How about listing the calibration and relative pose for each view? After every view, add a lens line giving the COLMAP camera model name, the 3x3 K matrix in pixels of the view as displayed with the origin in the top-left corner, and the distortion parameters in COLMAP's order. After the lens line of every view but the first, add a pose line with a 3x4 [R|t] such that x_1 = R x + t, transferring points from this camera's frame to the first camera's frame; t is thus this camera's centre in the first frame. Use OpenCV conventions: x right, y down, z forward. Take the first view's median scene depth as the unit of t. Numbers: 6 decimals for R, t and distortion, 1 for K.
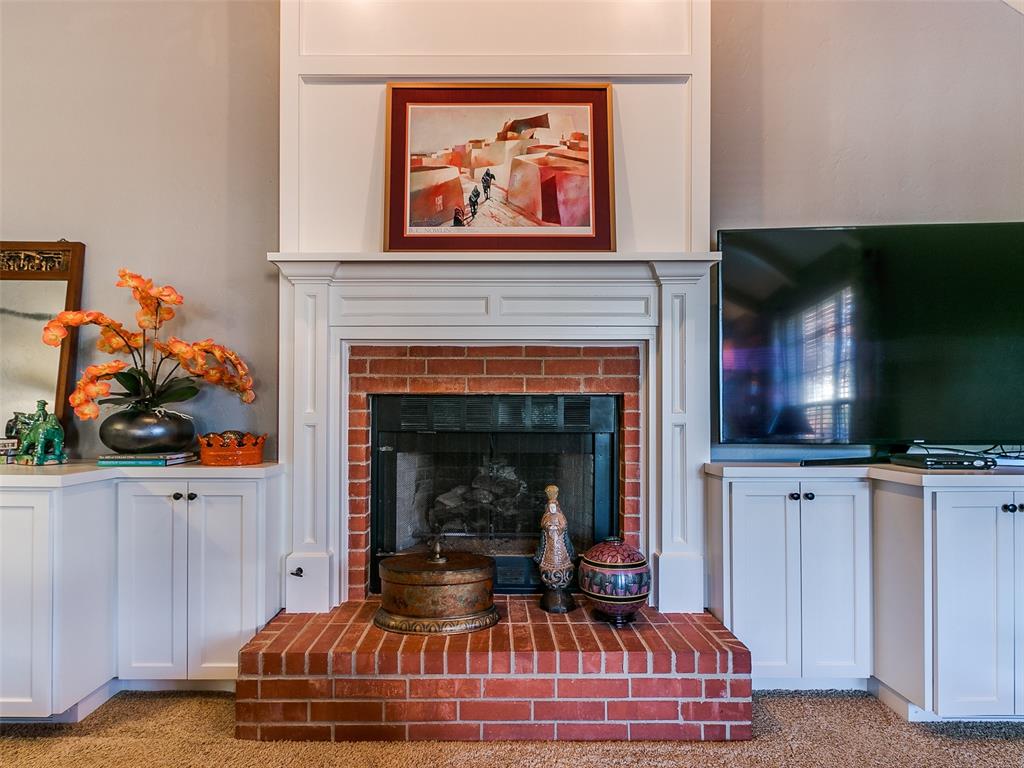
lens RADIAL K [[551.2, 0, 508.0], [0, 551.2, 412.1], [0, 0, 1]] dist [0.000875, 0.002711]
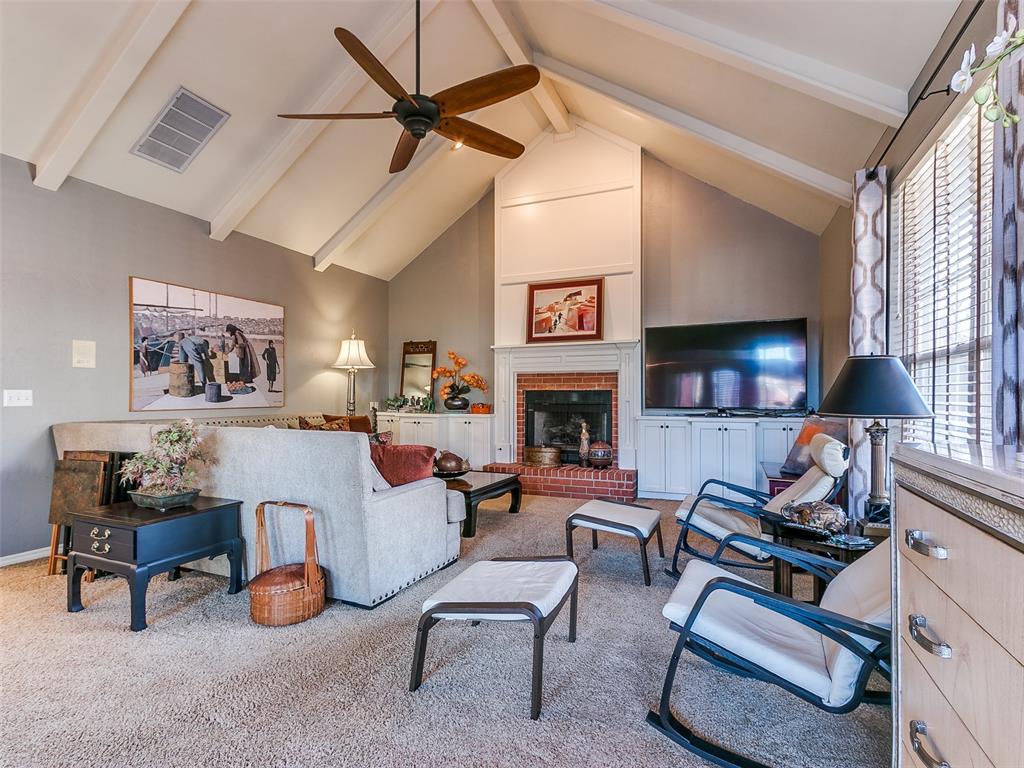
lens RADIAL K [[551.2, 0, 512.1], [0, 551.2, 389.8], [0, 0, 1]] dist [0.000875, 0.002711]
pose [[0.922445, -0.005380, -0.386090, 0.834976], [0.005166, 0.999985, -0.001592, -0.032740], [0.386093, -0.000526, 0.922460, -1.736779]]
